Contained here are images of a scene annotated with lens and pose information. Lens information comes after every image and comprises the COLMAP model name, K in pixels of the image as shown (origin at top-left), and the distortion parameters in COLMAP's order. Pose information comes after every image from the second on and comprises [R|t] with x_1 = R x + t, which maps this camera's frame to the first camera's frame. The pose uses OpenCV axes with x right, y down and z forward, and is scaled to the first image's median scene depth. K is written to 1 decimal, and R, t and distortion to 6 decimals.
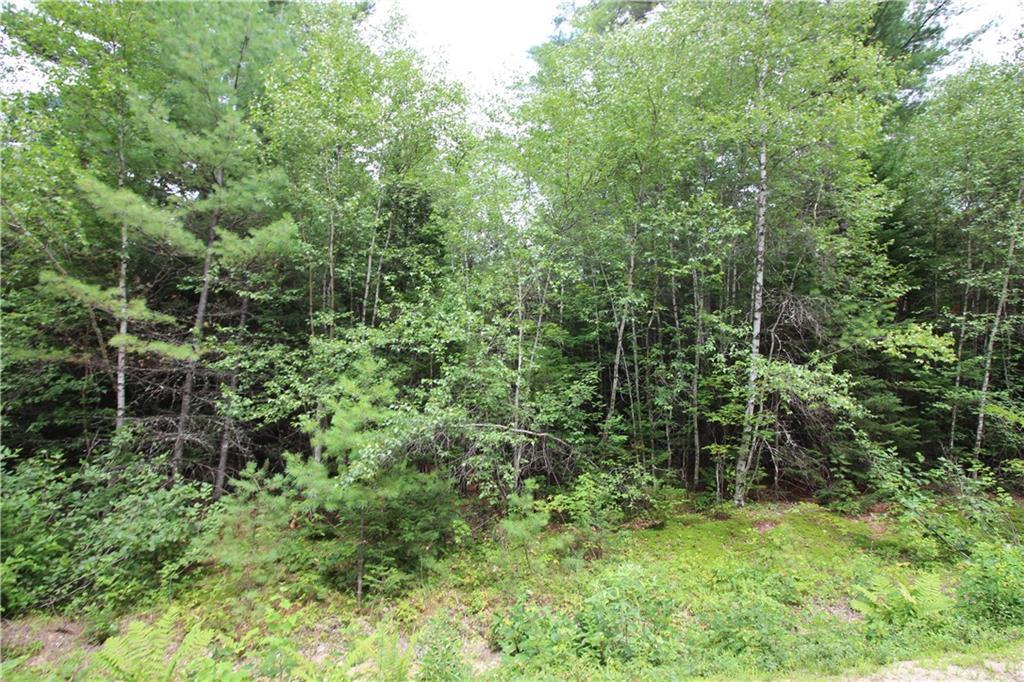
lens RADIAL K [[513.8, 0, 518.0], [0, 513.8, 333.9], [0, 0, 1]] dist [0.000934, -0.014159]
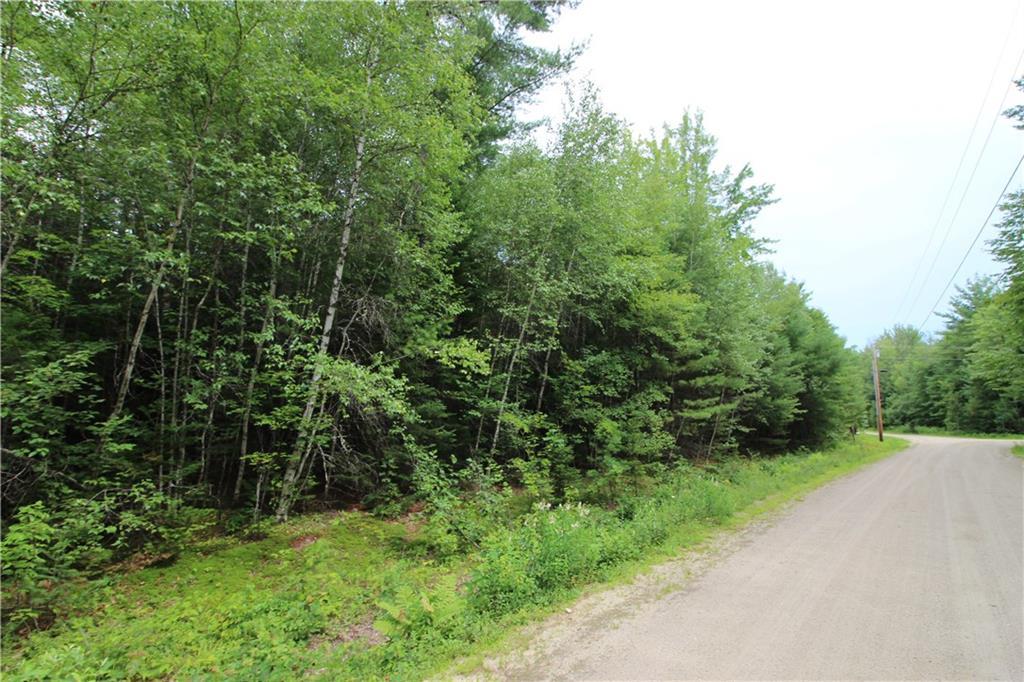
lens RADIAL K [[513.8, 0, 518.0], [0, 513.8, 333.9], [0, 0, 1]] dist [0.000934, -0.014159]
pose [[0.713555, 0.127781, 0.688847, 0.079363], [-0.121841, 0.990877, -0.057597, 0.018719], [-0.689923, -0.042831, 0.722615, 0.103491]]
